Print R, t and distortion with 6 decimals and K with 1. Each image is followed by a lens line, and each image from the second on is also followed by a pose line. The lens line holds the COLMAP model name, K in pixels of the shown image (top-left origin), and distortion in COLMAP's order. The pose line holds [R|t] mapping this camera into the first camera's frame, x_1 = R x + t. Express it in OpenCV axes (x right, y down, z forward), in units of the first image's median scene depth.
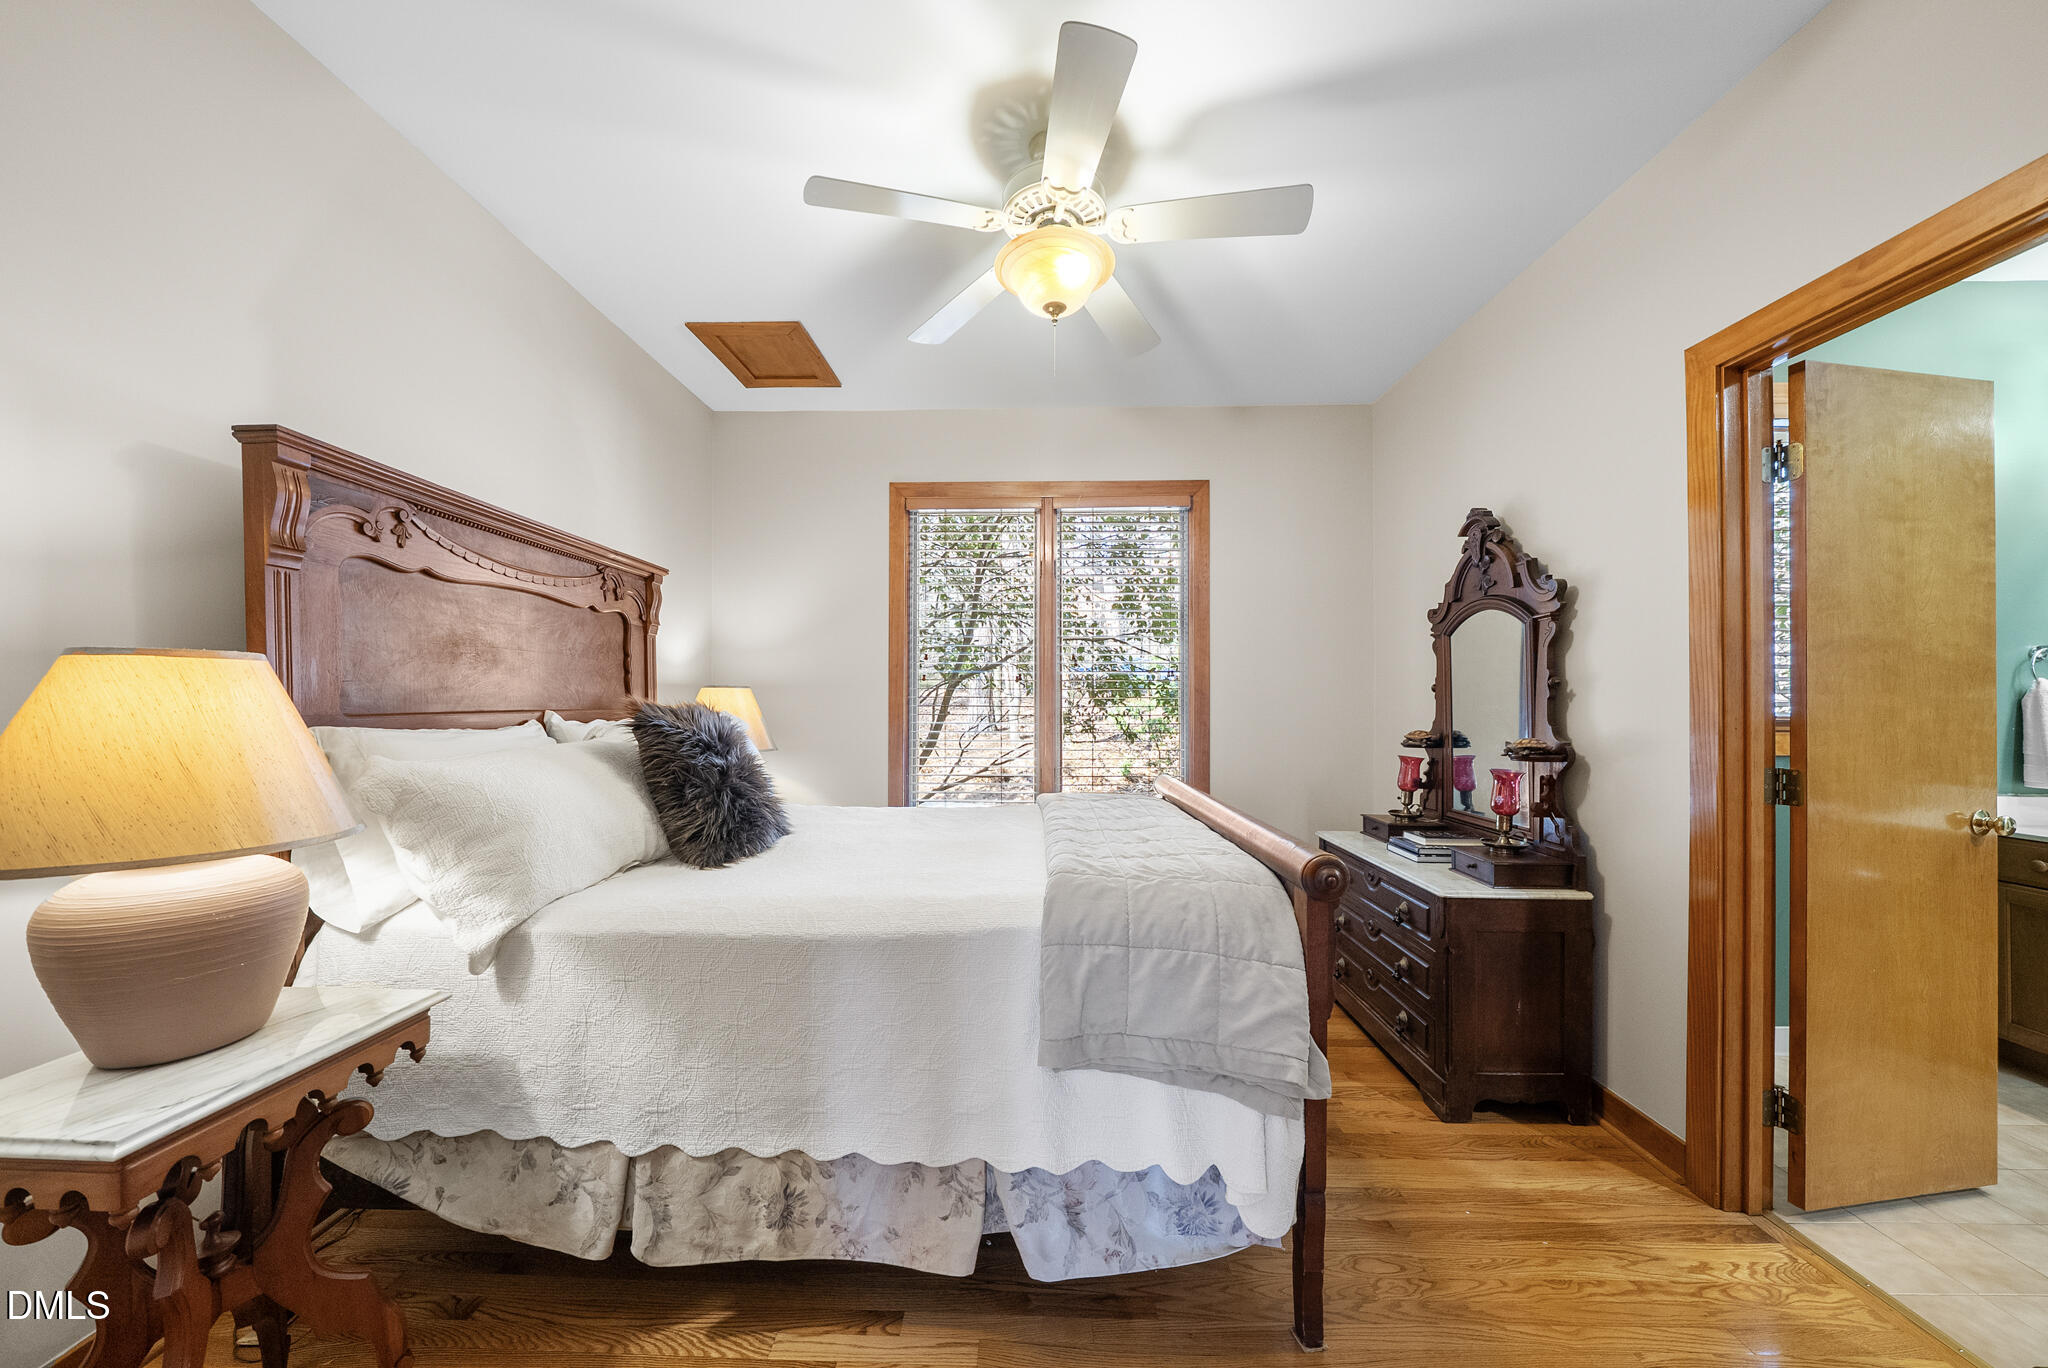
lens RADIAL K [[707.2, 0, 1028.4], [0, 707.2, 700.8], [0, 0, 1]] dist [-0.008312, -0.000609]
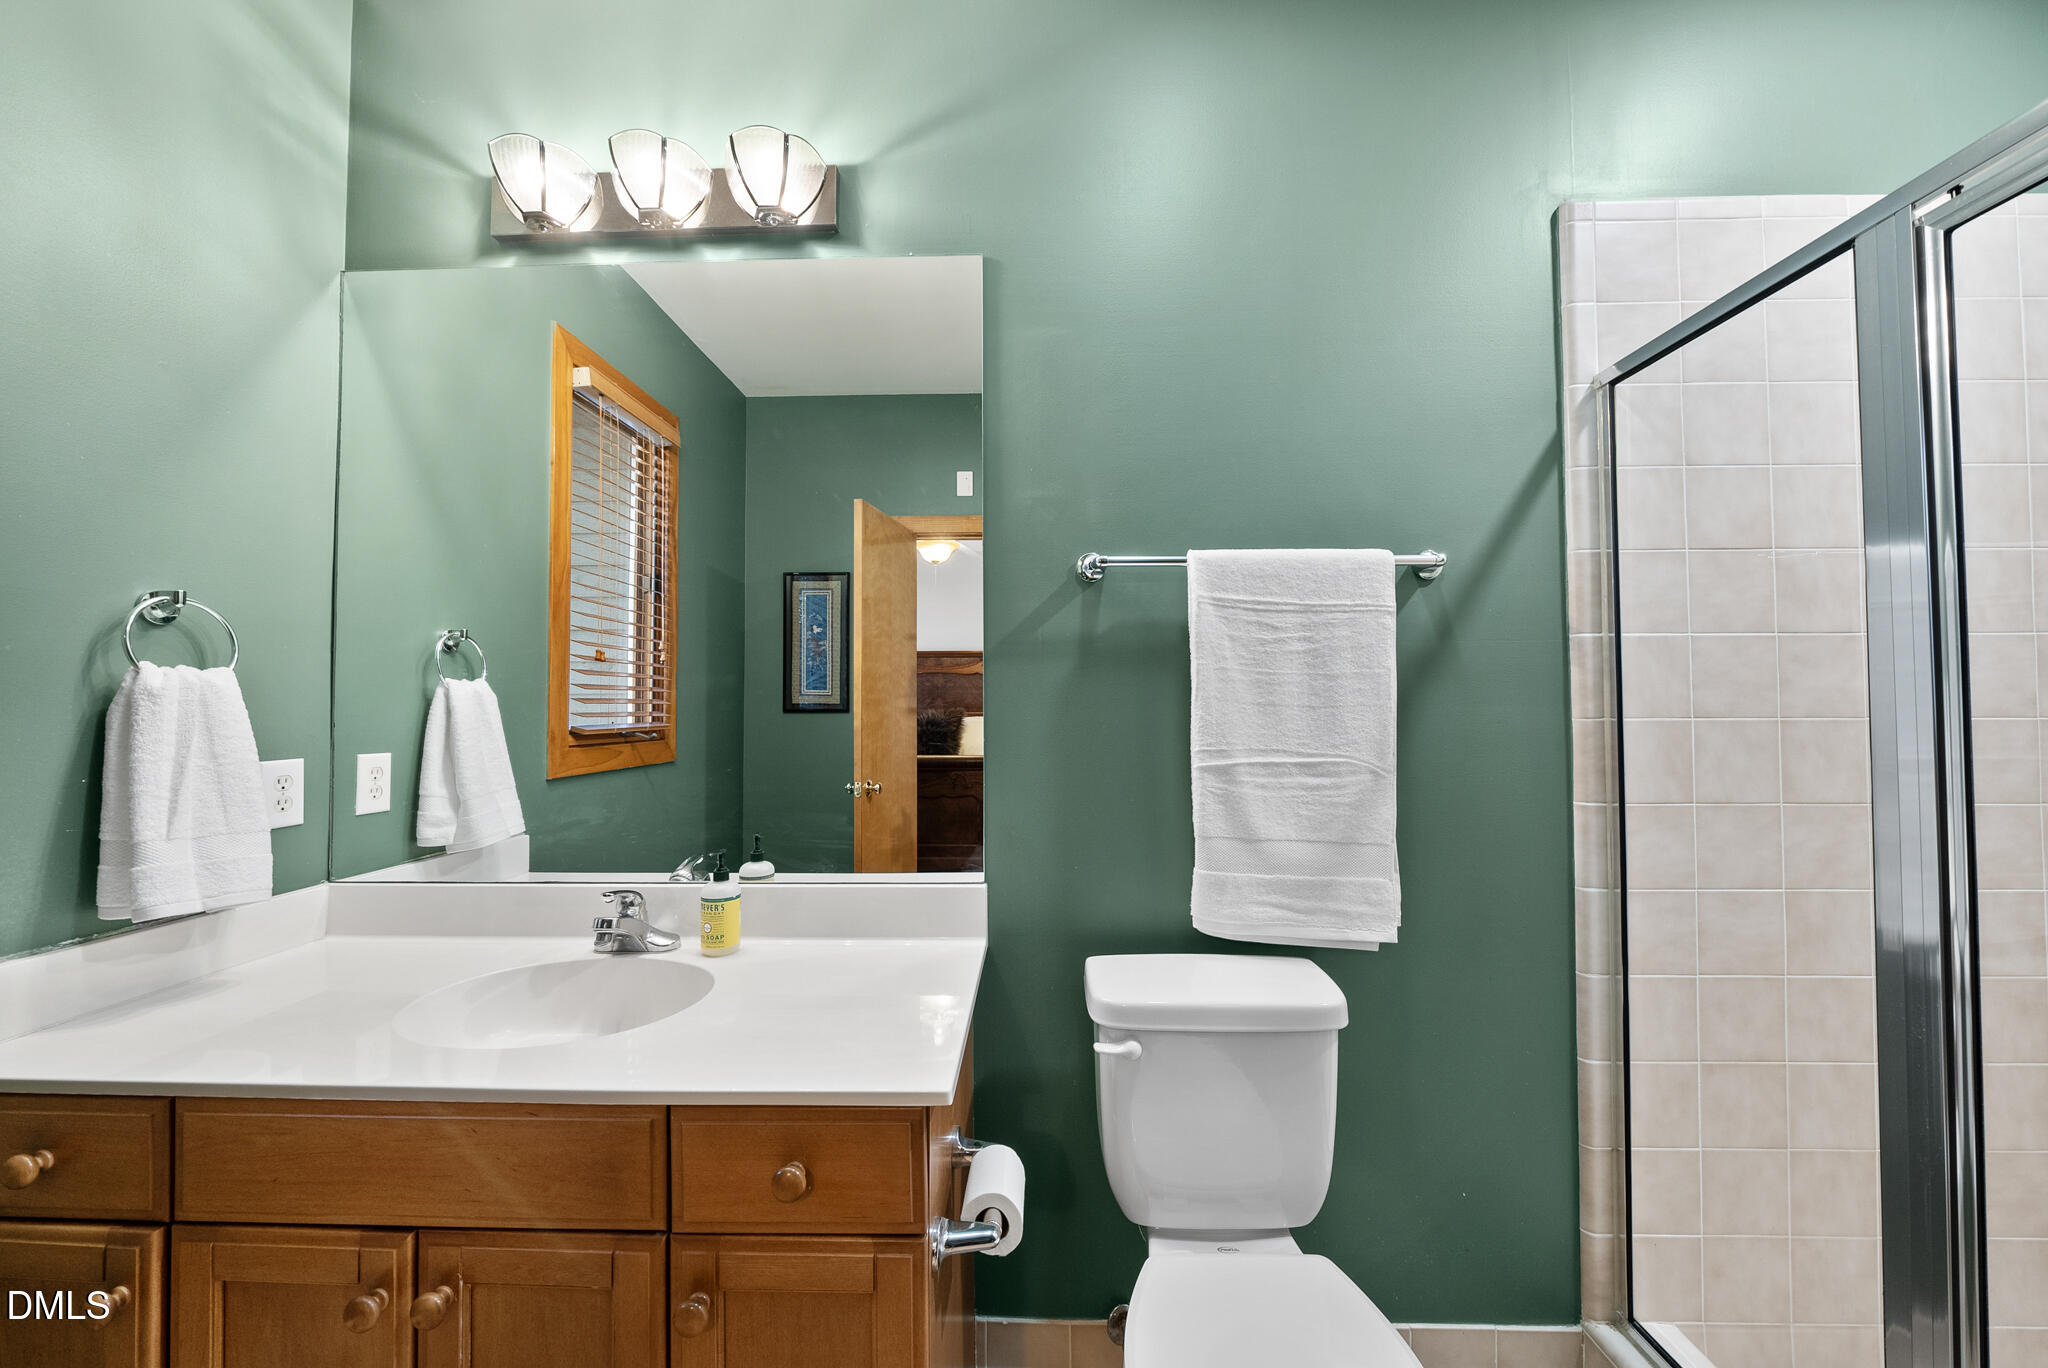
lens RADIAL K [[707.2, 0, 1019.4], [0, 707.2, 689.4], [0, 0, 1]] dist [-0.008312, -0.000609]
pose [[0.000411, 0.022459, 0.999748, 0.945015], [0.001530, 0.999747, -0.022460, -0.004399], [-0.999999, 0.001539, 0.000376, 0.410102]]
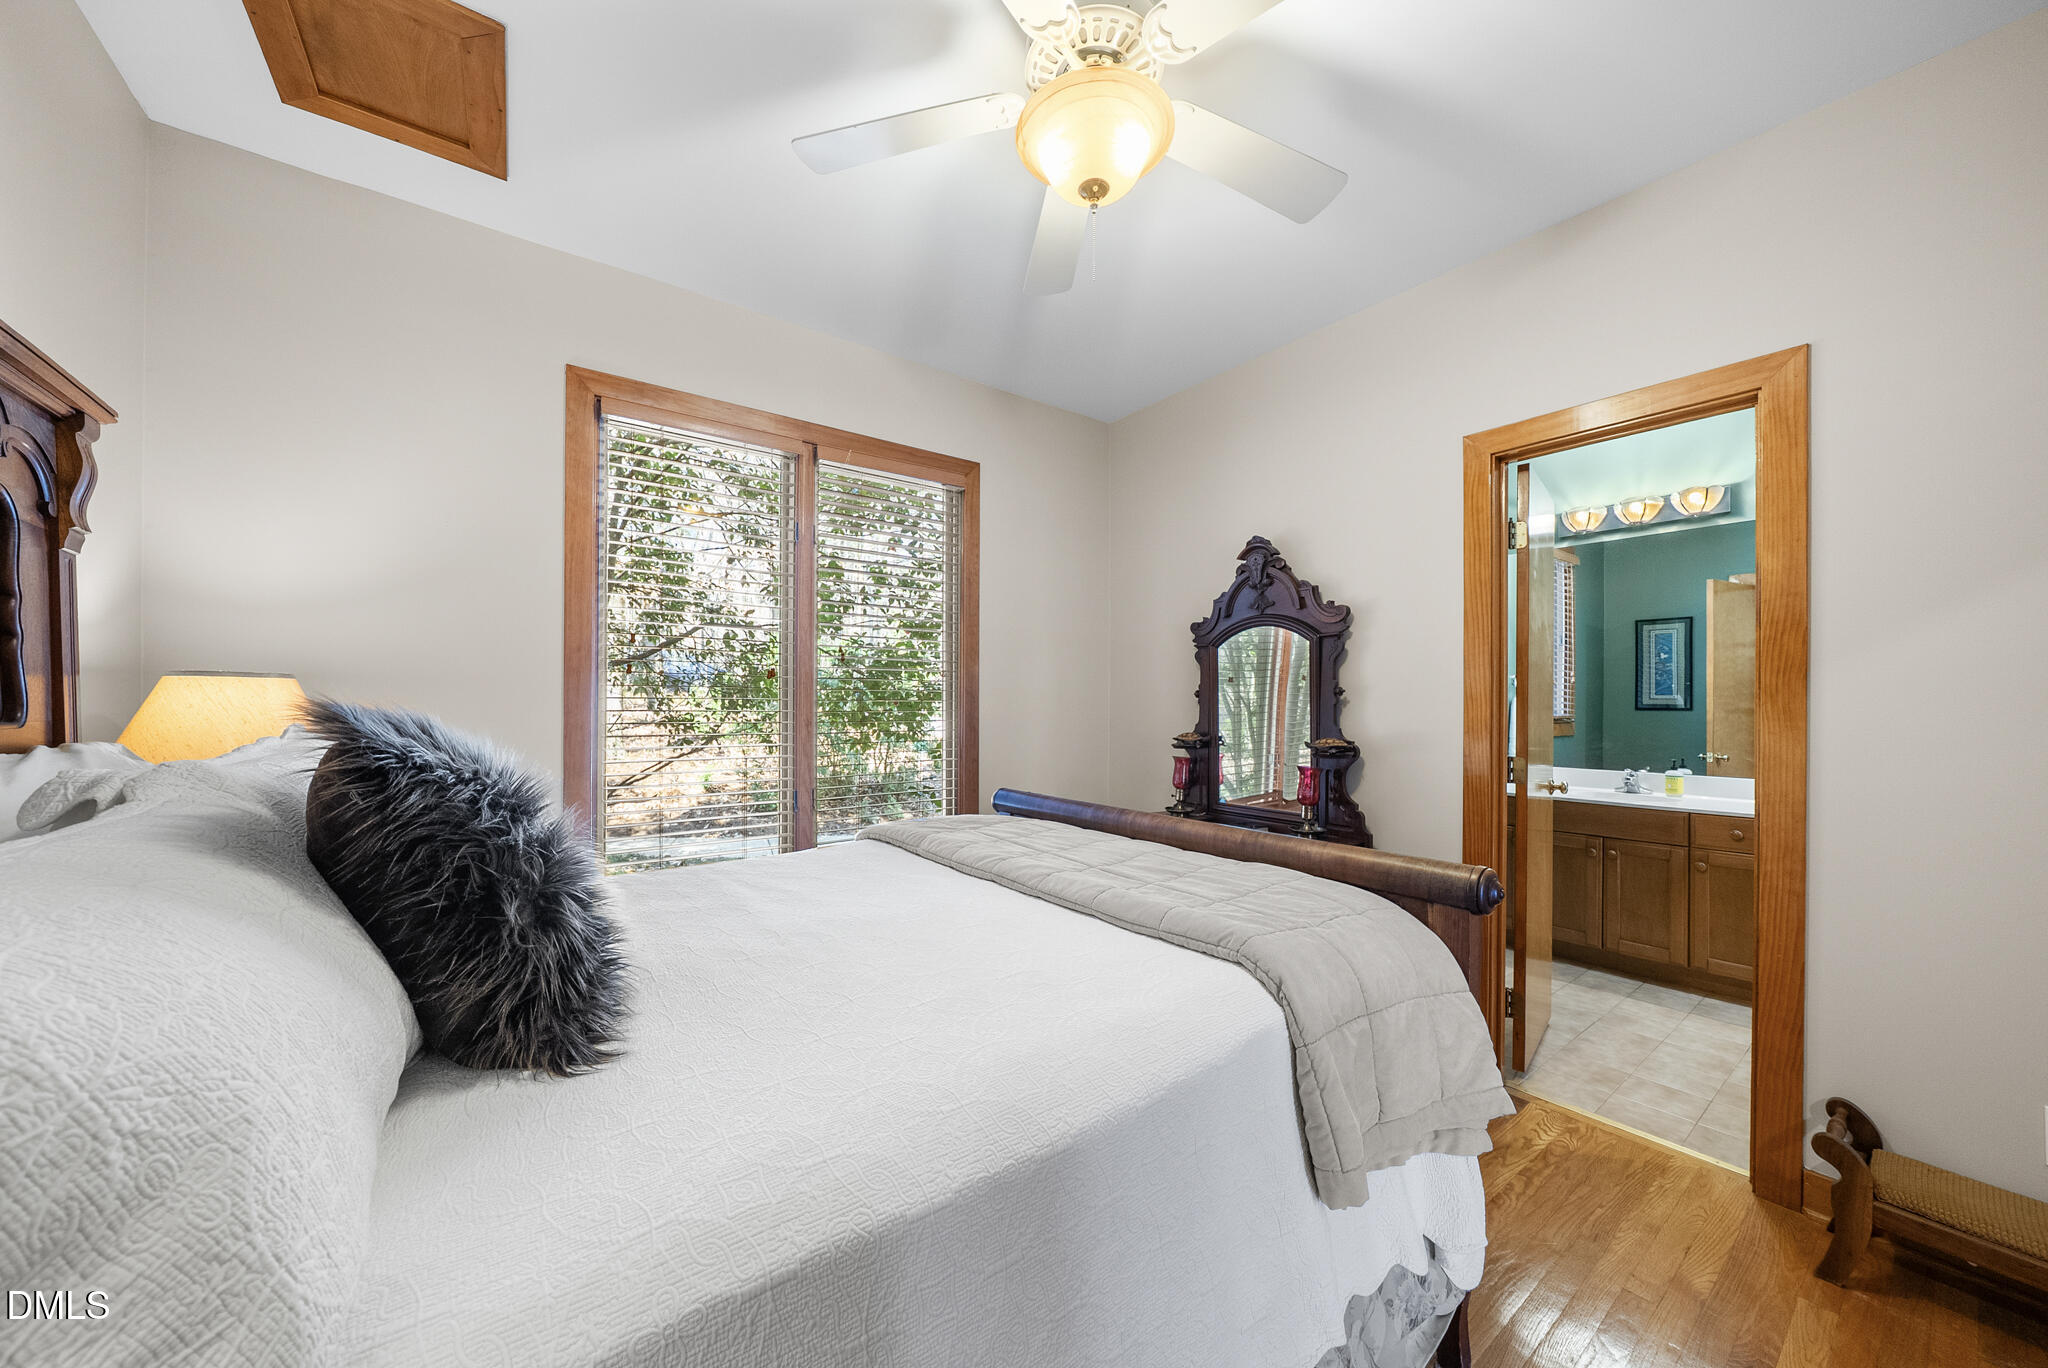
lens RADIAL K [[707.2, 0, 1018.1], [0, 707.2, 705.8], [0, 0, 1]] dist [-0.008312, -0.000609]
pose [[0.793453, 0.001107, 0.608631, -0.352197], [-0.005443, 0.999971, 0.005276, -0.004235], [-0.608608, -0.007499, 0.793436, 0.322103]]
